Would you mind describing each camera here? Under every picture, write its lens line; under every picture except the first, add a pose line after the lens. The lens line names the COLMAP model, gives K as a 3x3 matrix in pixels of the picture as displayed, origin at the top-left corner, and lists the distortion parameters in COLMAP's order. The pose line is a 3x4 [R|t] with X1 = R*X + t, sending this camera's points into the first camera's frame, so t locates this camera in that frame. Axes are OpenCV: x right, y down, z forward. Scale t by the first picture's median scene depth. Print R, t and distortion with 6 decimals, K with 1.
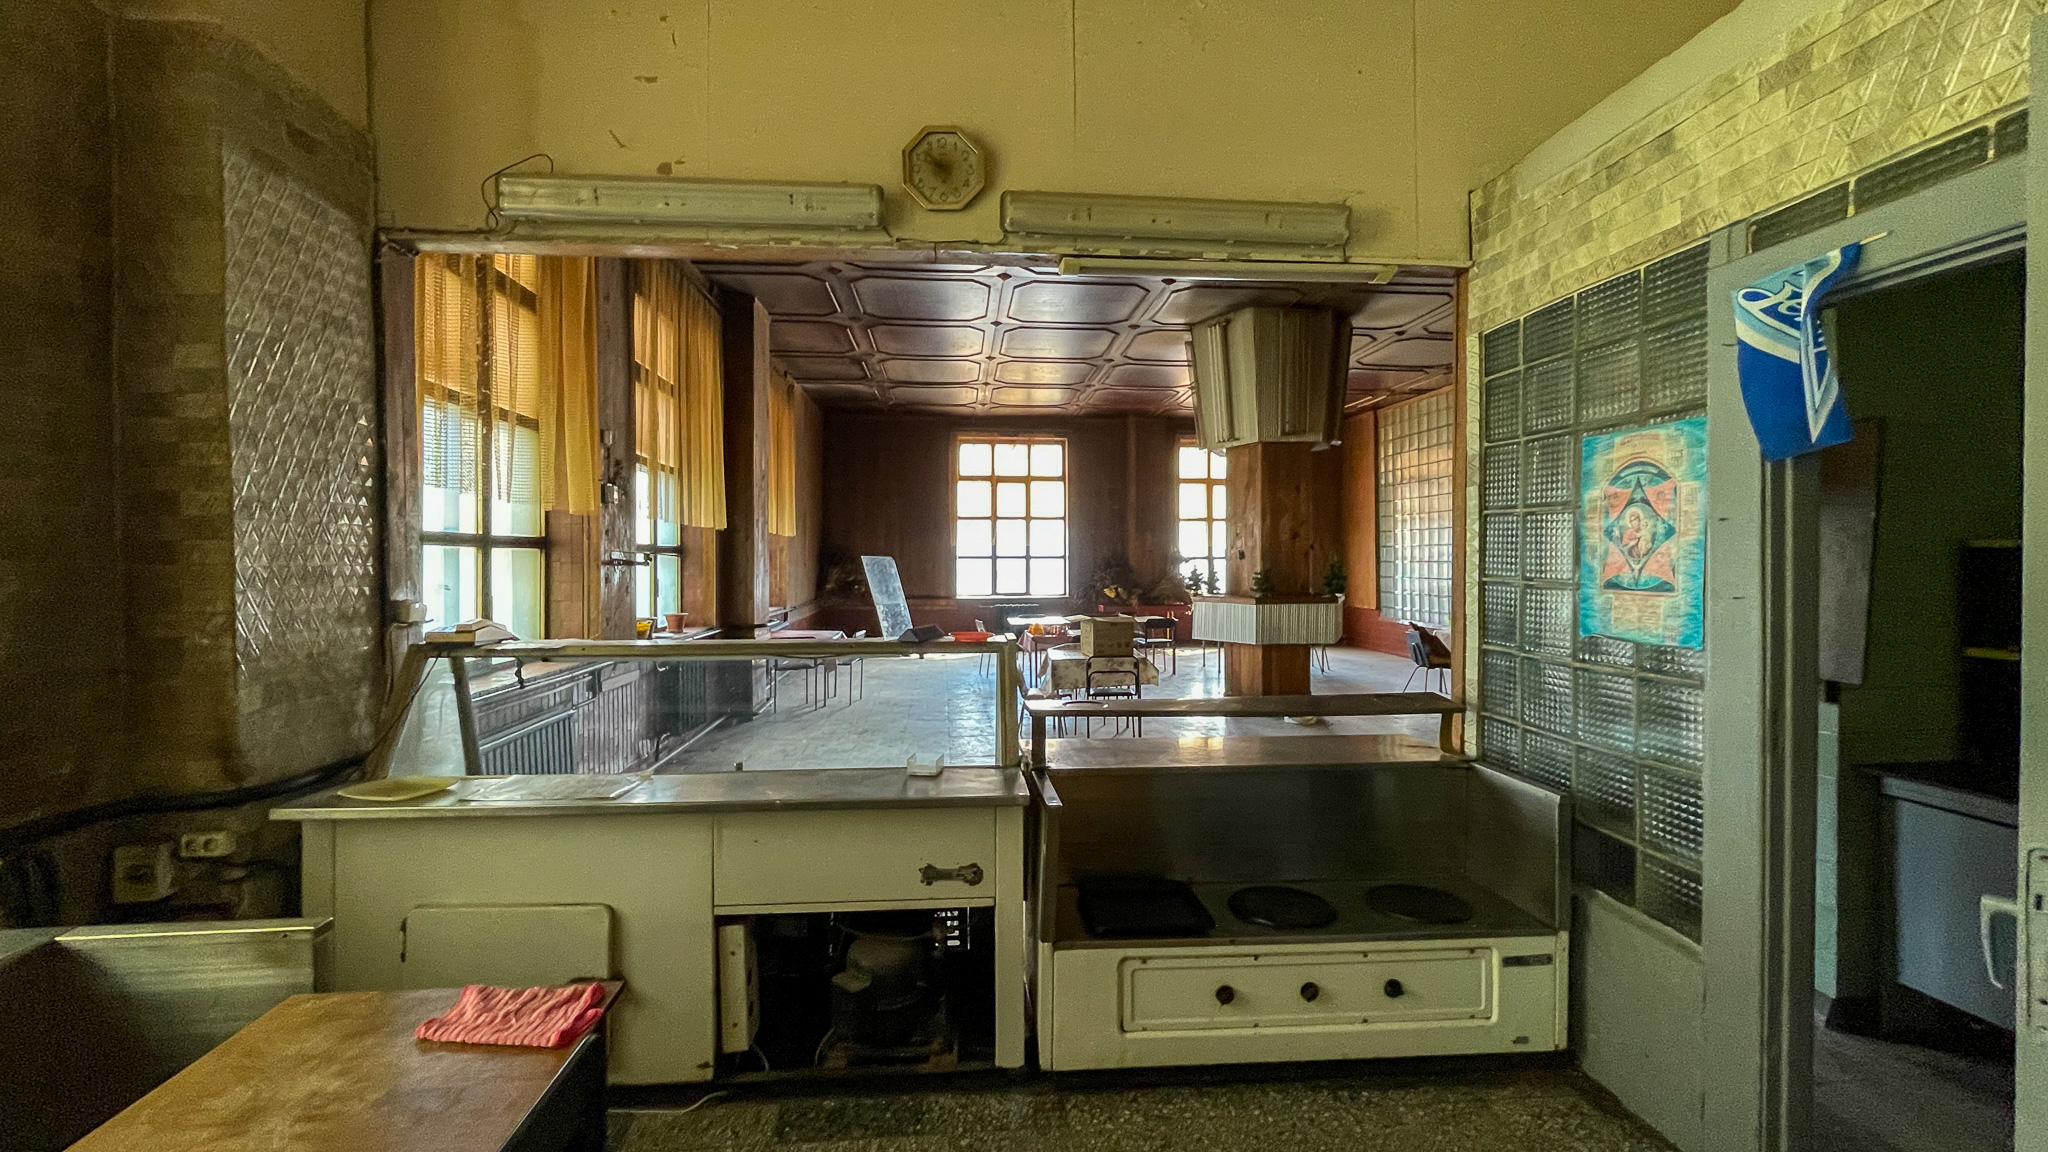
lens RADIAL K [[832.4, 0, 1020.9], [0, 832.4, 568.7], [0, 0, 1]] dist [-0.003090, 0.000194]
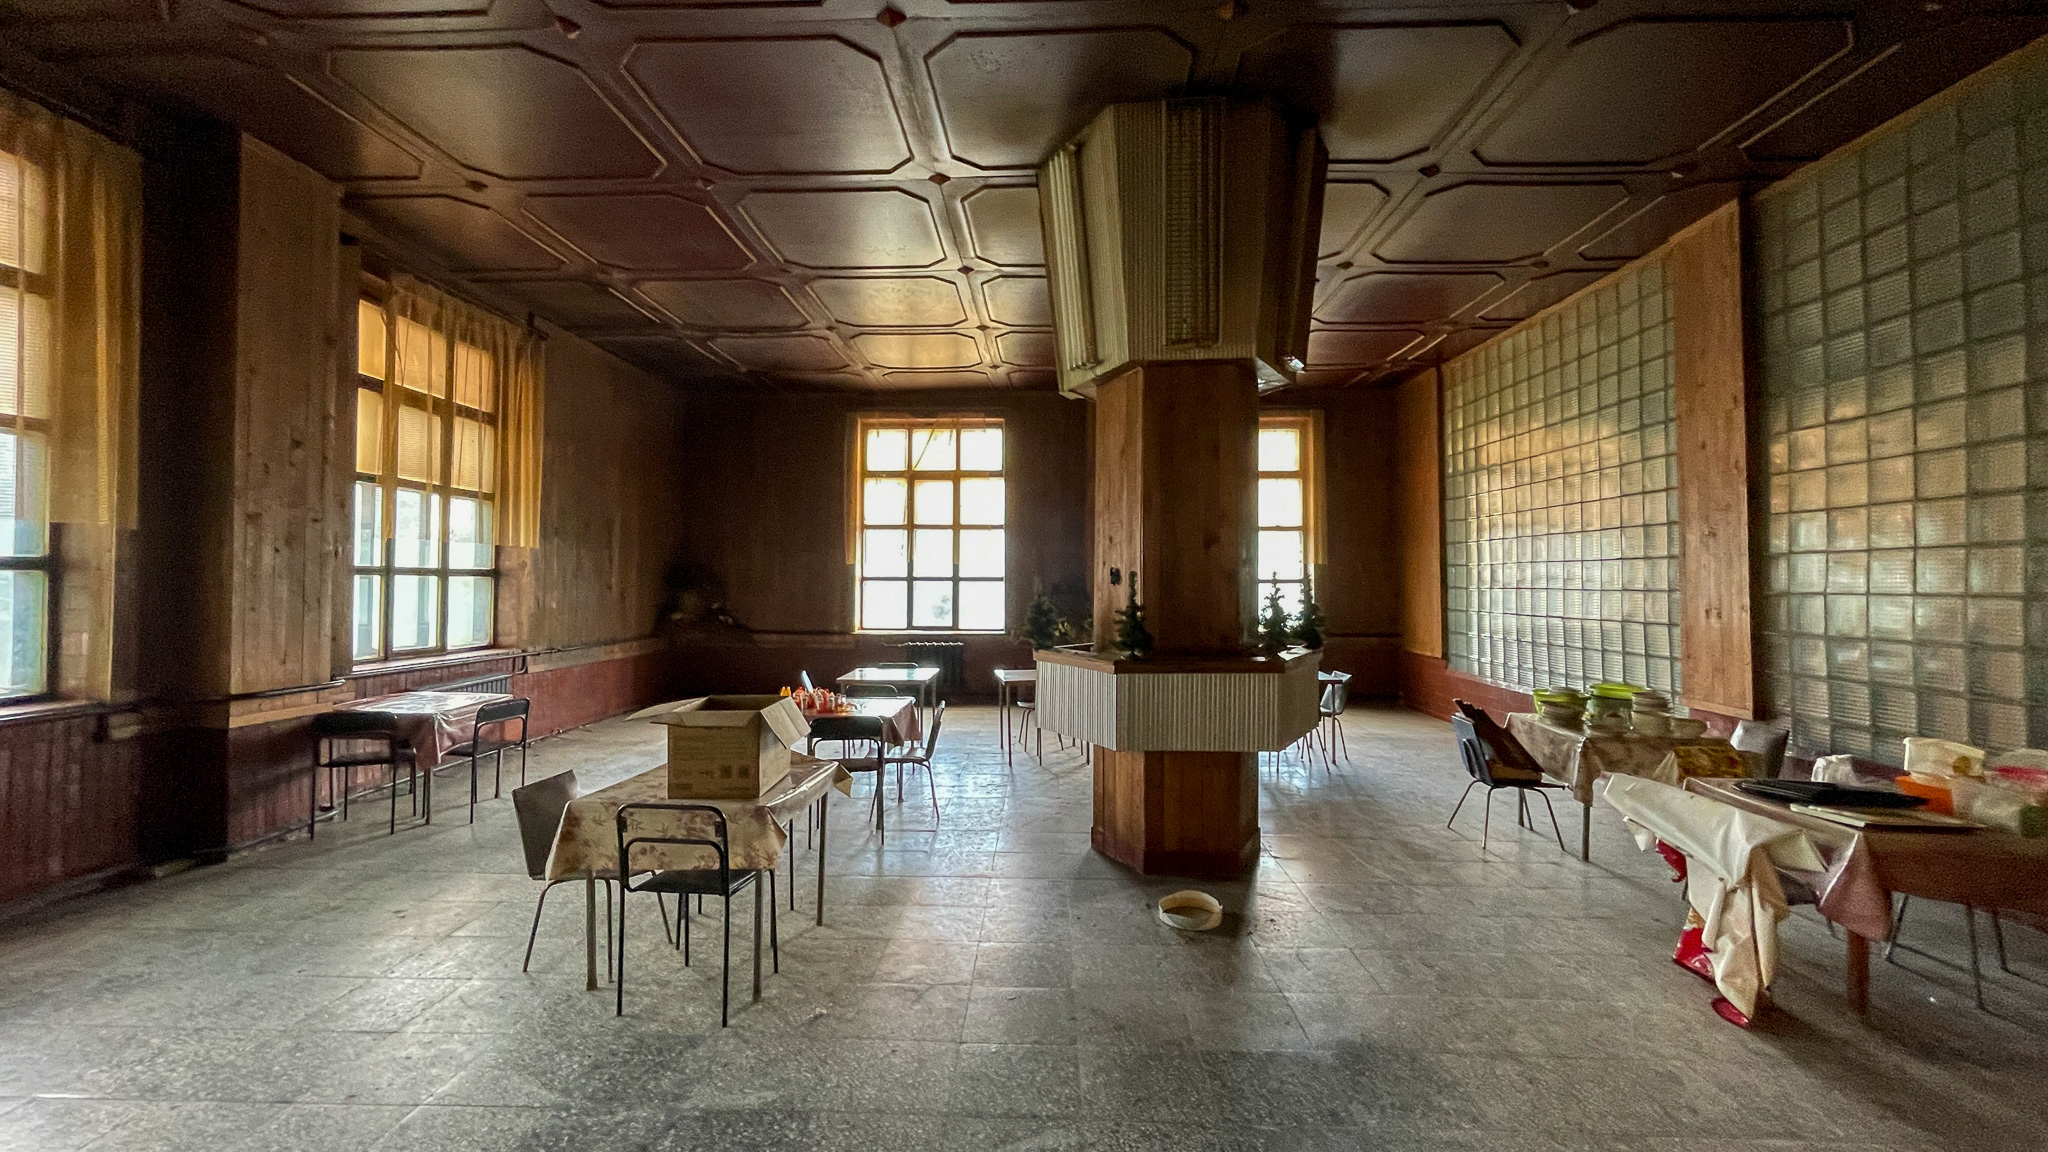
lens RADIAL K [[832.4, 0, 1020.9], [0, 832.4, 568.7], [0, 0, 1]] dist [-0.003090, 0.000194]
pose [[0.992584, 0.002429, -0.121537, 0.178572], [-0.005574, 0.999658, -0.025546, -0.004918], [0.121434, 0.026034, 0.992258, 0.300754]]
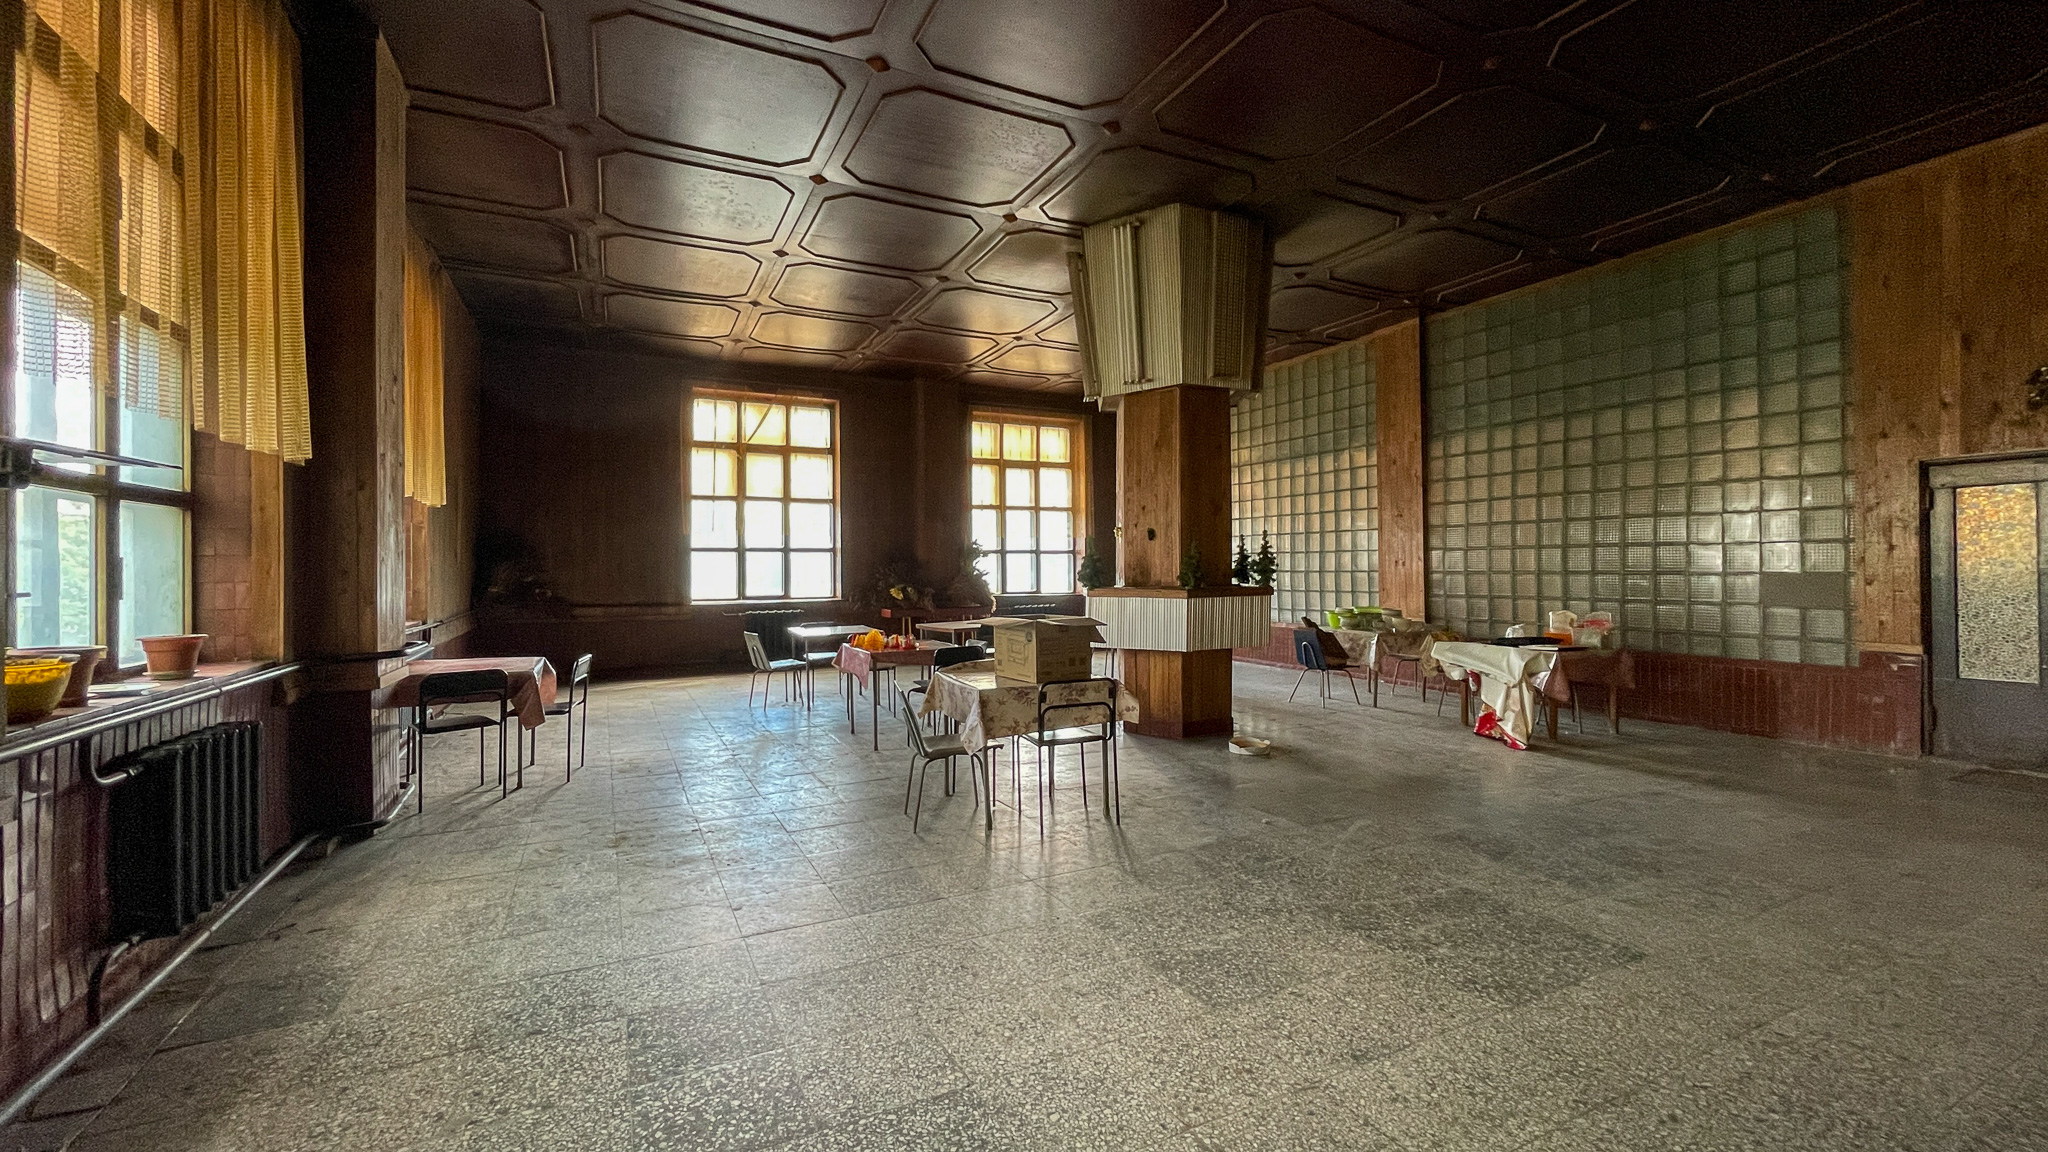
lens RADIAL K [[832.4, 0, 1020.9], [0, 832.4, 568.7], [0, 0, 1]] dist [-0.003090, 0.000194]
pose [[0.930918, -0.004268, 0.365205, -0.081716], [0.007998, 0.999930, -0.008702, 0.013635], [-0.365142, 0.011022, 0.930887, 0.222464]]
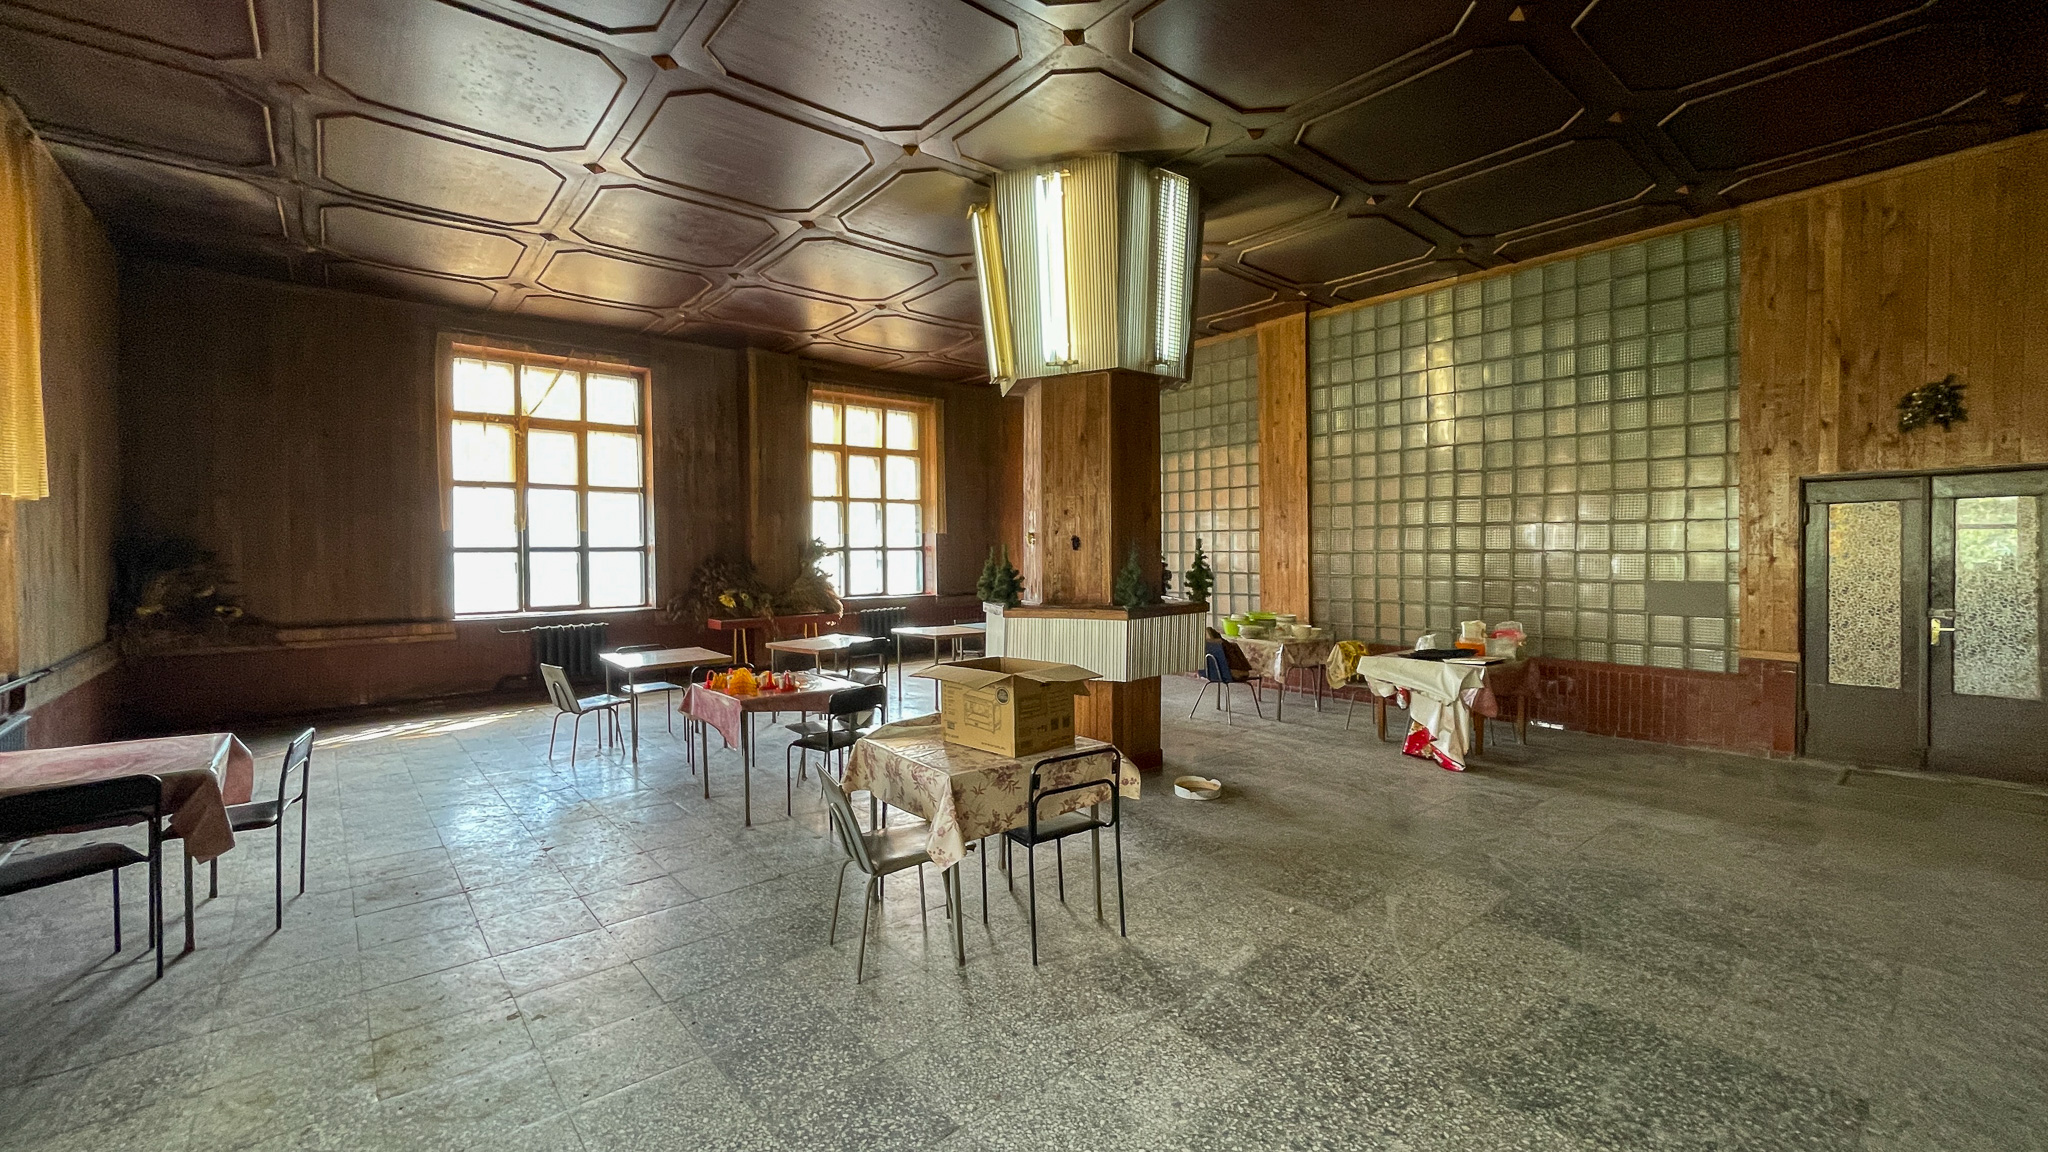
lens RADIAL K [[832.4, 0, 1020.9], [0, 832.4, 568.7], [0, 0, 1]] dist [-0.003090, 0.000194]
pose [[0.817559, -0.017343, 0.575583, -0.095869], [0.012428, 0.999845, 0.012475, -0.003272], [-0.575710, -0.003045, 0.817648, 0.325986]]
